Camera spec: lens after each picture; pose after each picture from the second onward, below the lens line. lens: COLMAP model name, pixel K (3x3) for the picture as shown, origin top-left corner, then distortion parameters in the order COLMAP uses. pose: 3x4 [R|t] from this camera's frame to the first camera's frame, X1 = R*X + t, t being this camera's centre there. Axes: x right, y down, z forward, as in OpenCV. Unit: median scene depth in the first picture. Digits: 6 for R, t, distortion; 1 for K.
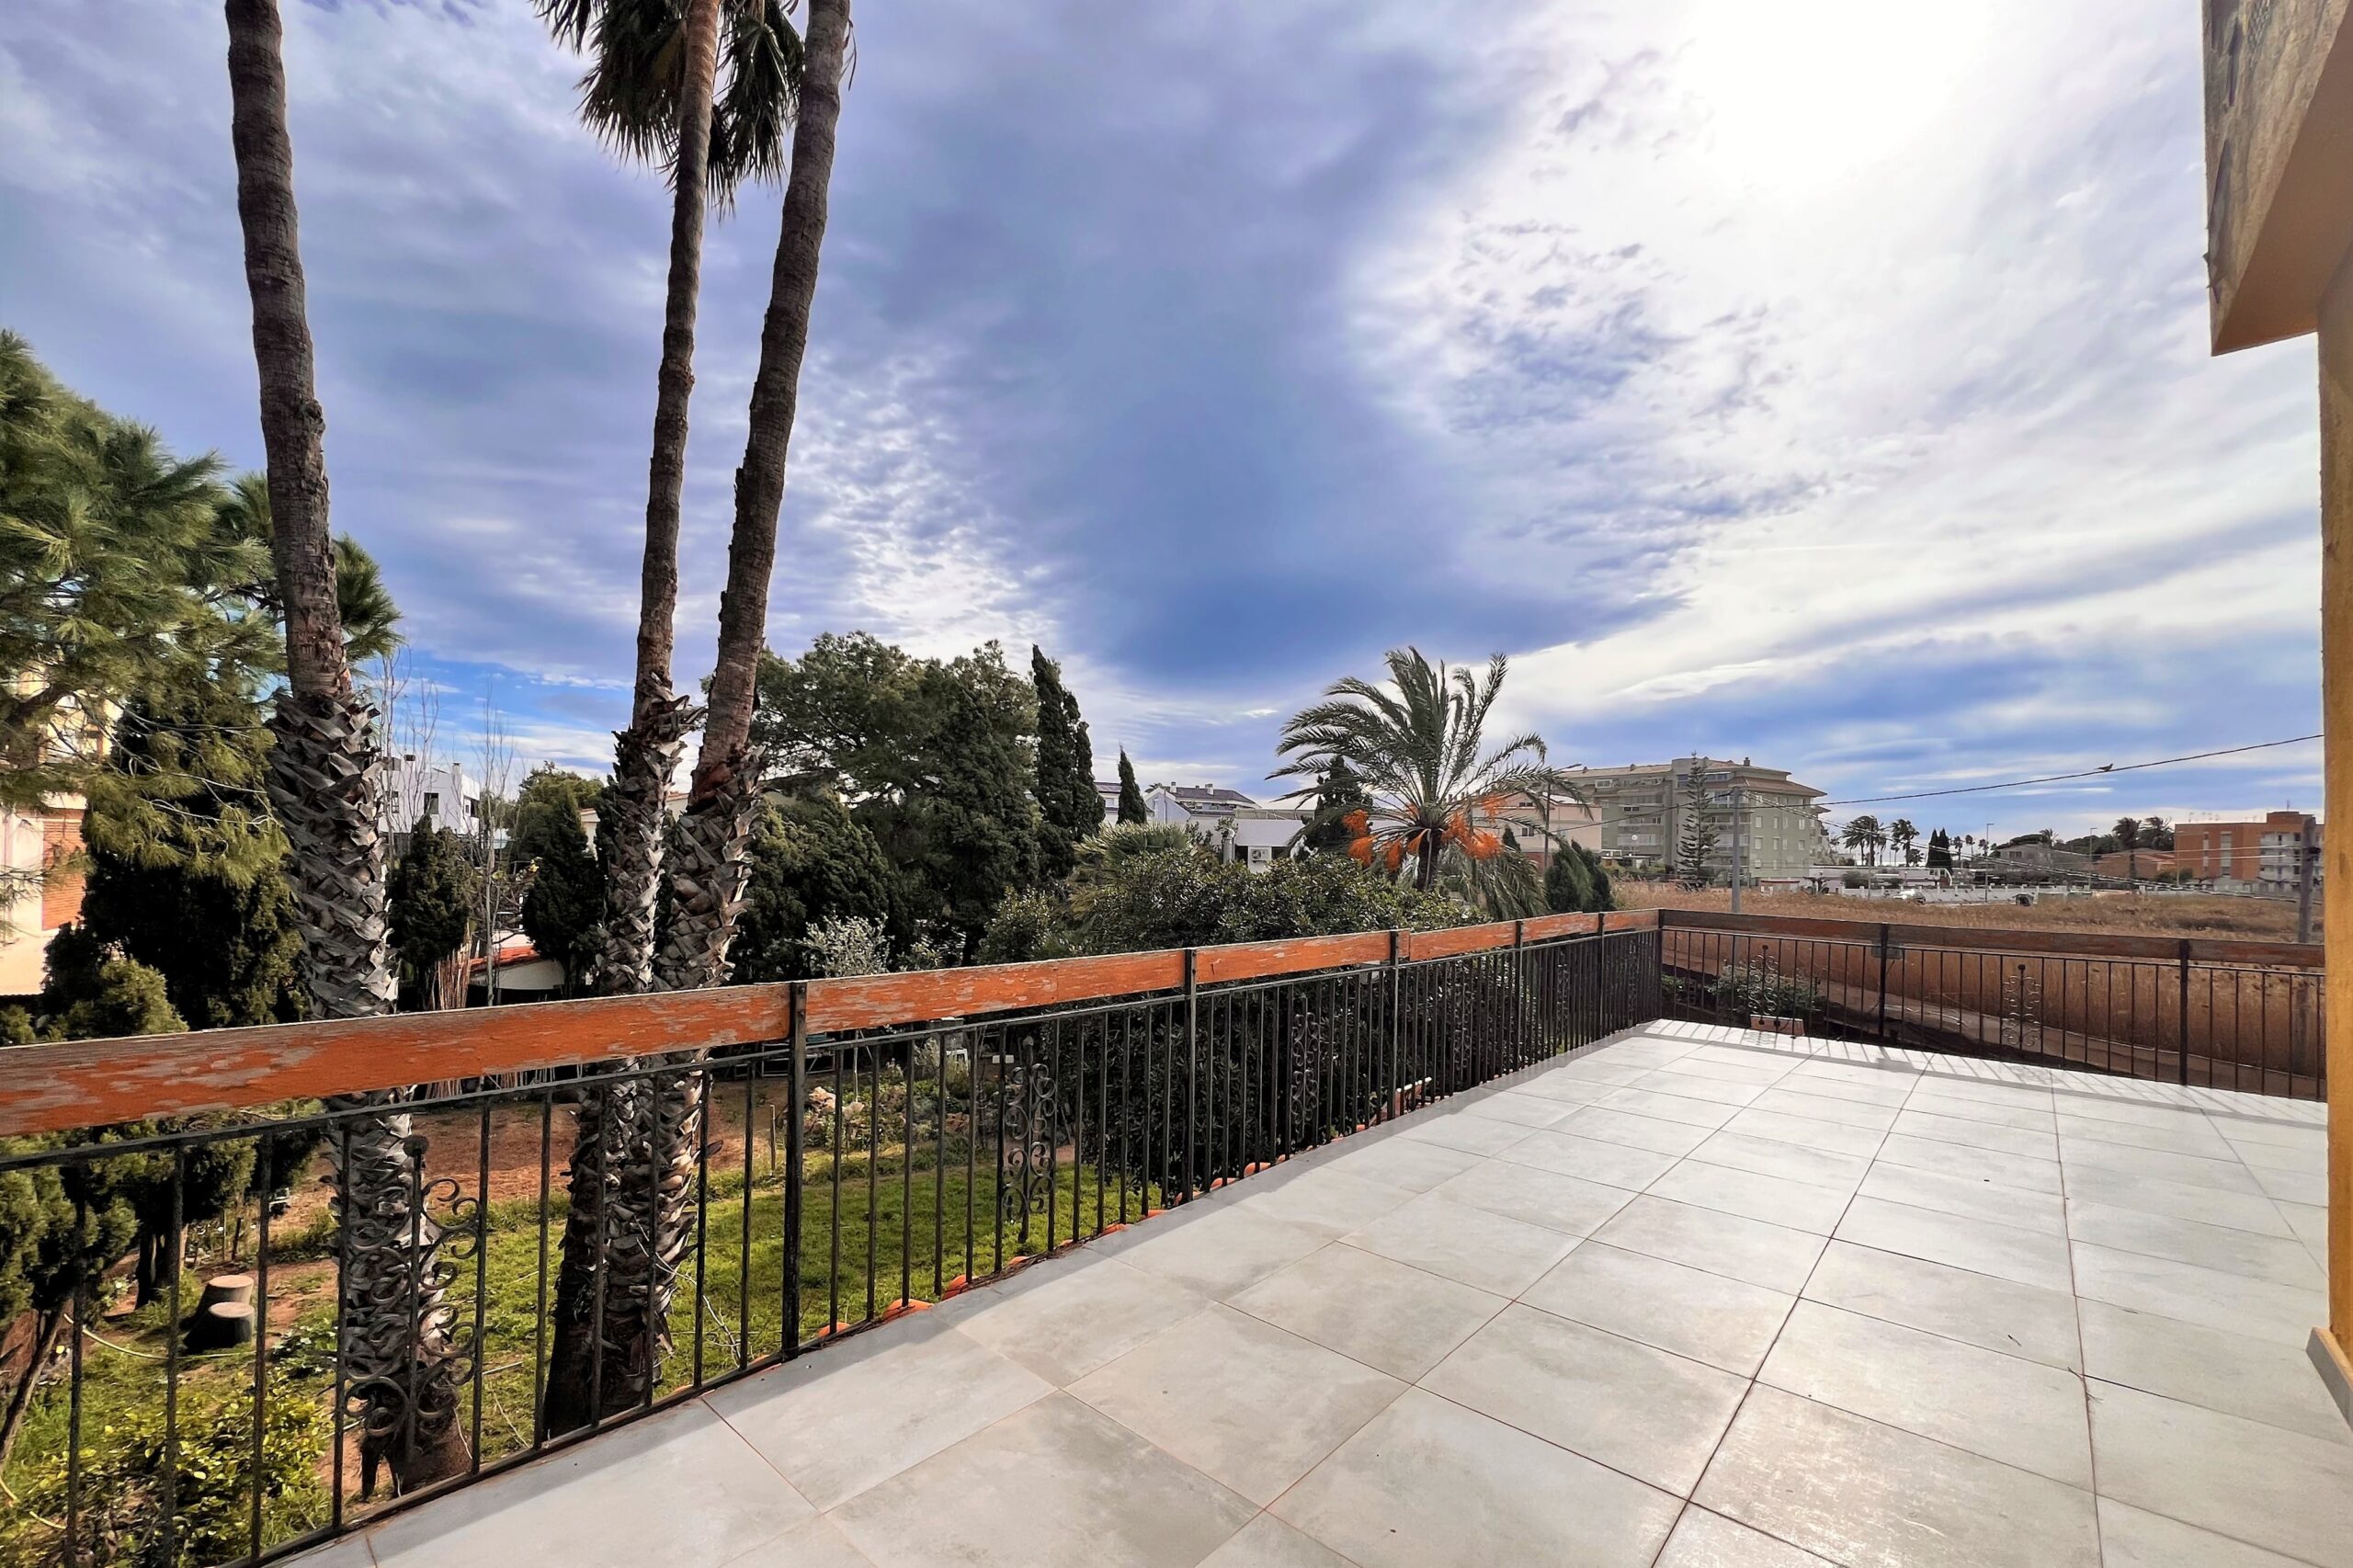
lens RADIAL K [[968.0, 0, 1197.8], [0, 968.0, 909.4], [0, 0, 1]] dist [-0.009831, 0.000176]
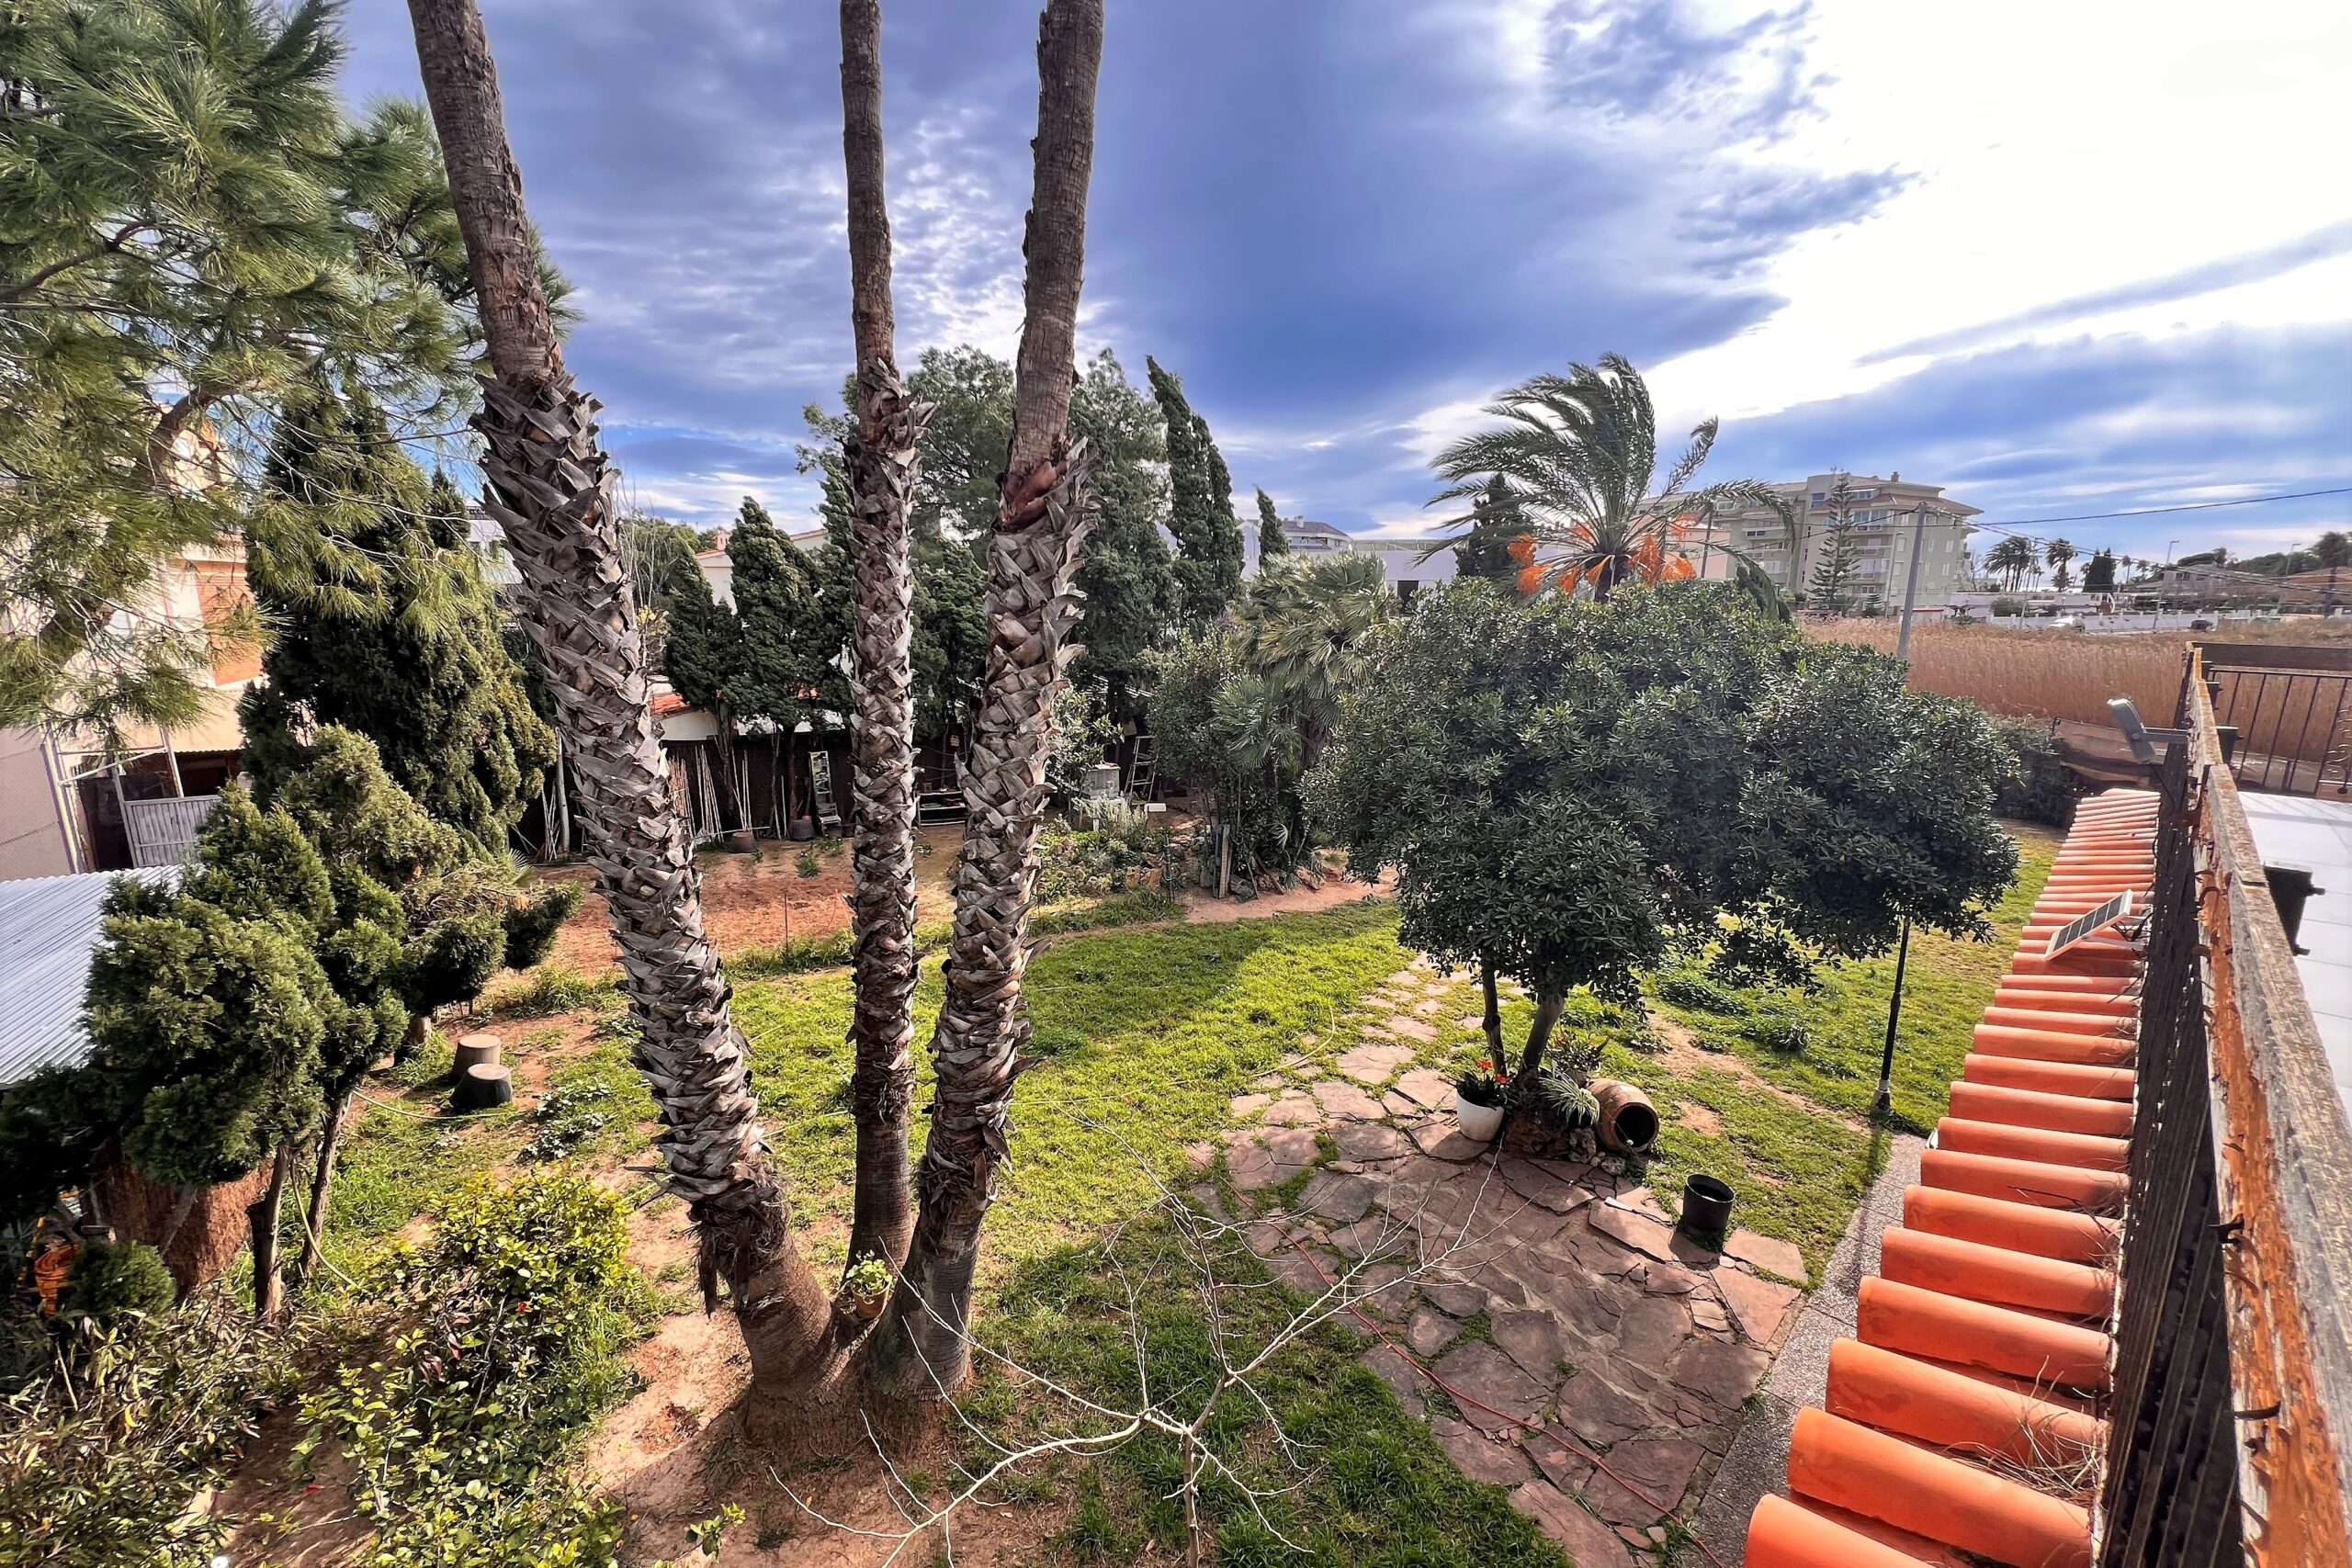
lens RADIAL K [[942.4, 0, 1196.3], [0, 942.4, 837.3], [0, 0, 1]] dist [-0.007490, 0.000012]
pose [[0.996999, 0.001144, -0.077400, -0.255349], [0.014032, 0.980655, 0.195238, -0.004256], [0.076126, -0.195739, 0.977697, 0.187893]]
